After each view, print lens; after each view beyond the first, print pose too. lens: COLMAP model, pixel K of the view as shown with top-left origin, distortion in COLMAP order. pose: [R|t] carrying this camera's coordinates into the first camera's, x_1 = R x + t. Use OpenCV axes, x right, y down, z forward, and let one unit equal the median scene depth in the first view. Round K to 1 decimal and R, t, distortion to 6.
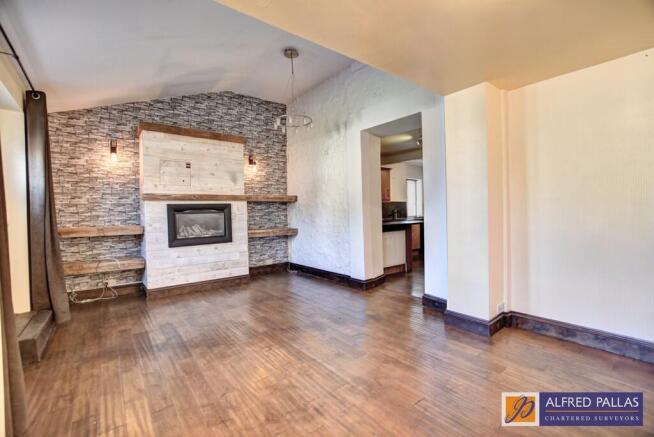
lens RADIAL K [[290.5, 0, 332.5], [0, 290.5, 215.5], [0, 0, 1]] dist [-0.013220, -0.000770]
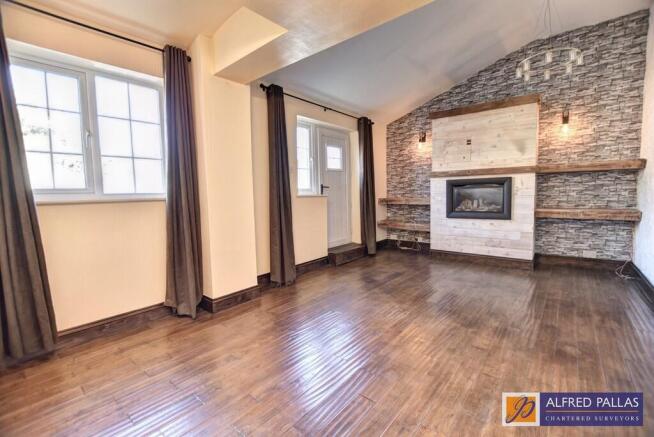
lens RADIAL K [[290.5, 0, 333.4], [0, 290.5, 218.3], [0, 0, 1]] dist [-0.013220, -0.000770]
pose [[0.222487, 0.097856, -0.970012, 0.410178], [0.000487, 0.994939, 0.100482, -0.003386], [0.974936, -0.022828, 0.221313, 0.268738]]
